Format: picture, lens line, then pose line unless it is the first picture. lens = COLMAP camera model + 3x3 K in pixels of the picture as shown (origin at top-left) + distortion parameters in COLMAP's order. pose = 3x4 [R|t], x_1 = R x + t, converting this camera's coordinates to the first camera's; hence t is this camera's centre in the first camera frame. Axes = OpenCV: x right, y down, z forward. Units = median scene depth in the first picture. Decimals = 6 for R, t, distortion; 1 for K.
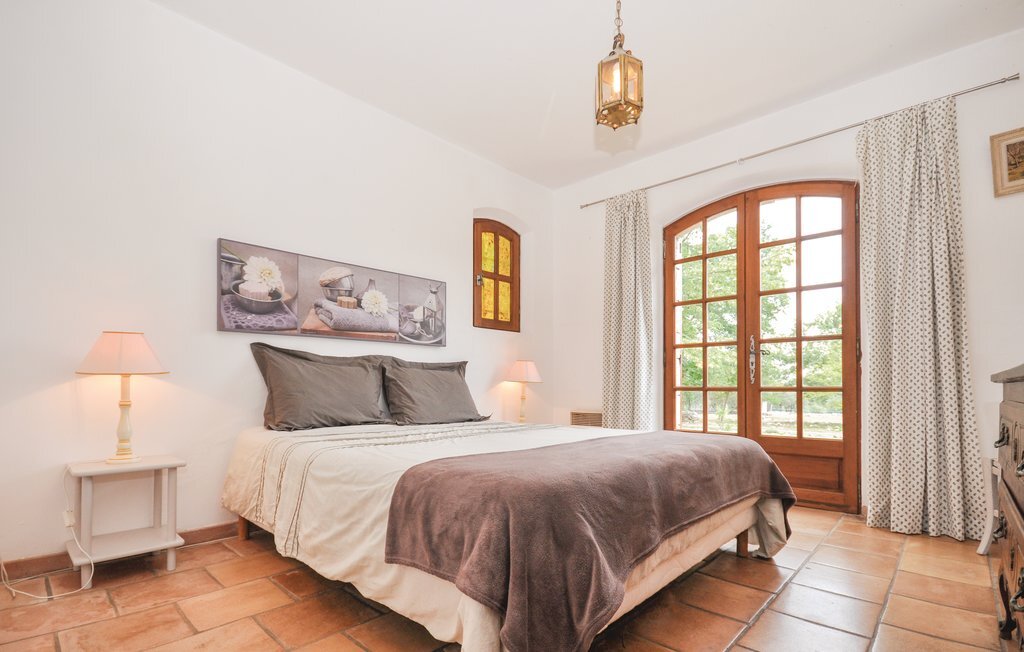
lens RADIAL K [[484.5, 0, 537.4], [0, 484.5, 380.0], [0, 0, 1]] dist [-0.002034, -0.005074]
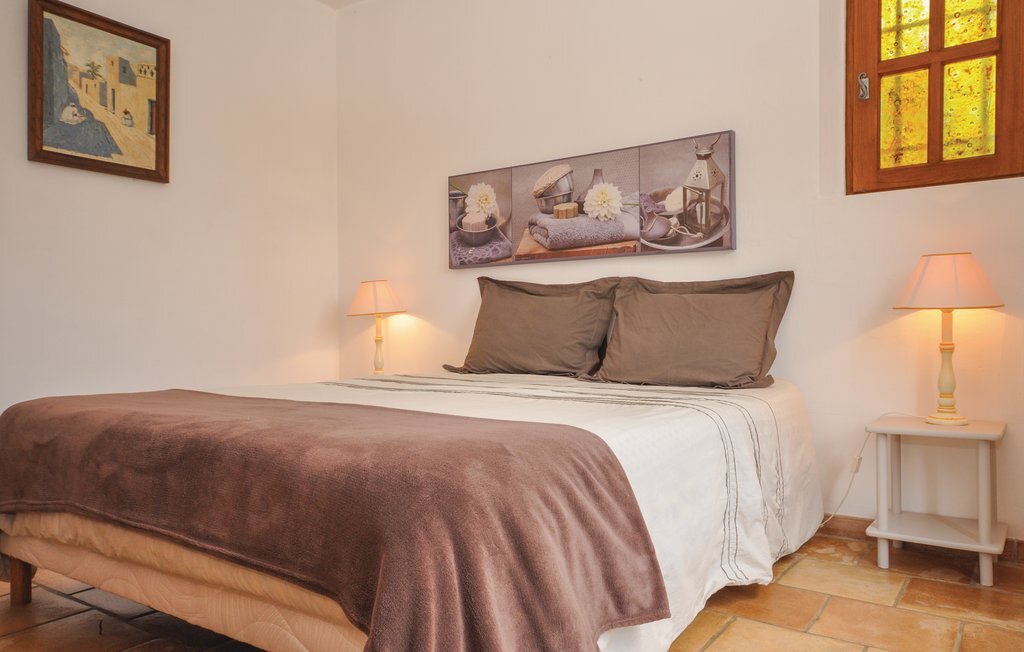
lens RADIAL K [[699.9, 0, 516.4], [0, 699.9, 332.6], [0, 0, 1]] dist [0.026629, 0.003047]
pose [[0.127894, 0.007550, -0.991759, 0.659350], [0.017780, 0.999793, 0.009904, 0.014996], [0.991629, -0.018900, 0.127733, 0.771357]]
